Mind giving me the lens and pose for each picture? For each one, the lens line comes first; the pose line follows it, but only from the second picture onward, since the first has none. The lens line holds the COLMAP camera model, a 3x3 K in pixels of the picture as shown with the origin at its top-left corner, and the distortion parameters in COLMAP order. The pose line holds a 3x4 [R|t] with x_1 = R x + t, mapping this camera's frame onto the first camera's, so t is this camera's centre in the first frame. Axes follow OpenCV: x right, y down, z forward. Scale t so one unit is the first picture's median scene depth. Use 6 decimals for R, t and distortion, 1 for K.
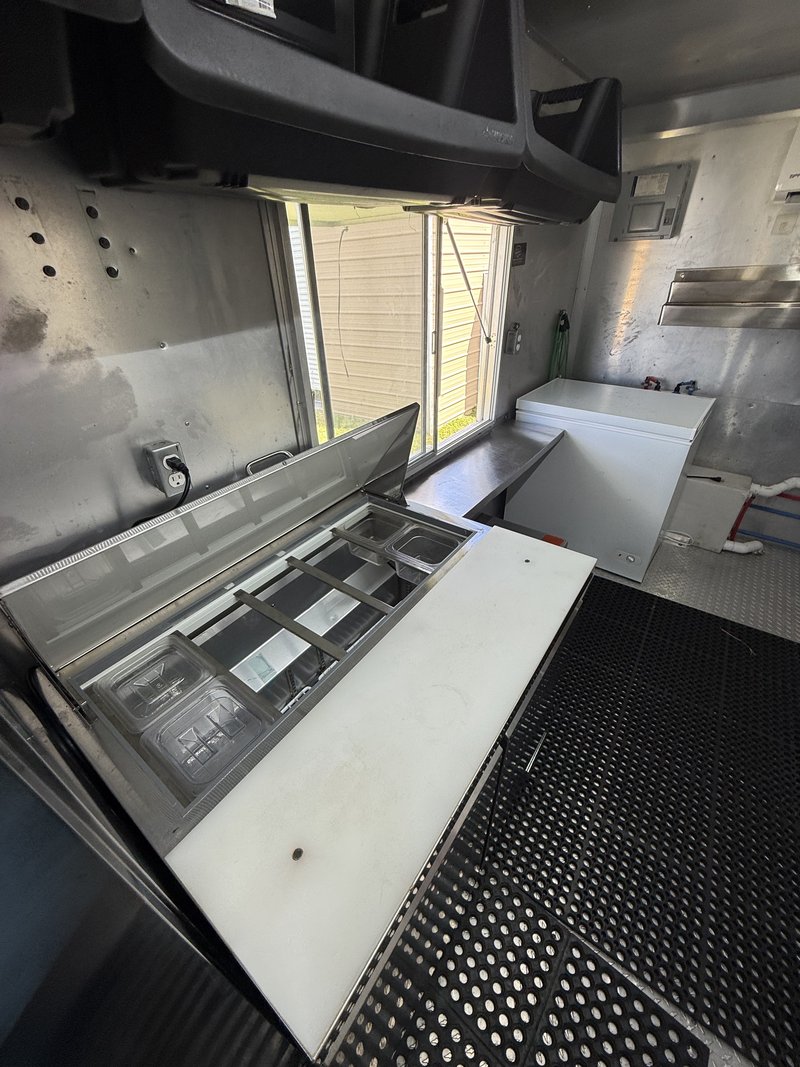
lens RADIAL K [[425.7, 0, 399.3], [0, 425.7, 537.8], [0, 0, 1]] dist [-0.001736, -0.000099]
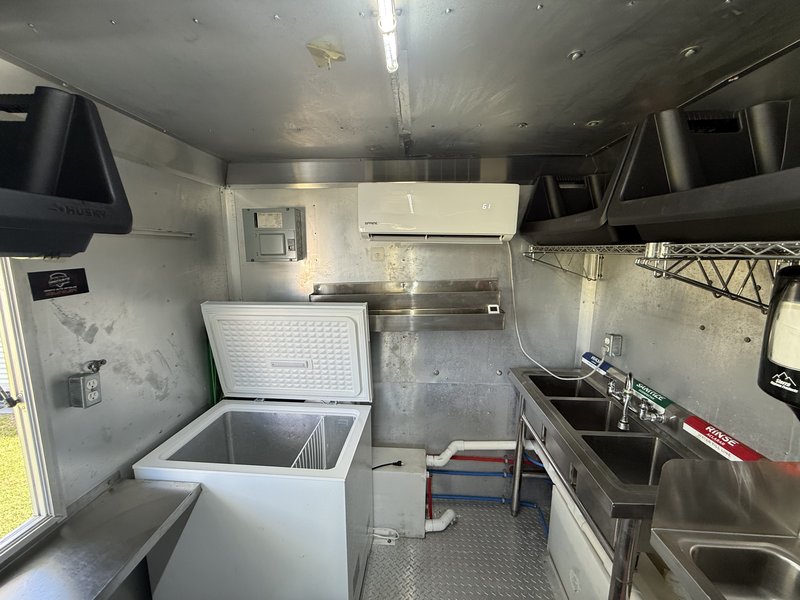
lens RADIAL K [[319.2, 0, 396.9], [0, 319.2, 299.6], [0, 0, 1]] dist [-0.001736, -0.000099]
pose [[0.833428, -0.058889, 0.549481, 0.351425], [0.284684, 0.897972, -0.335560, -0.233055], [-0.473658, 0.436094, 0.765160, 0.253183]]
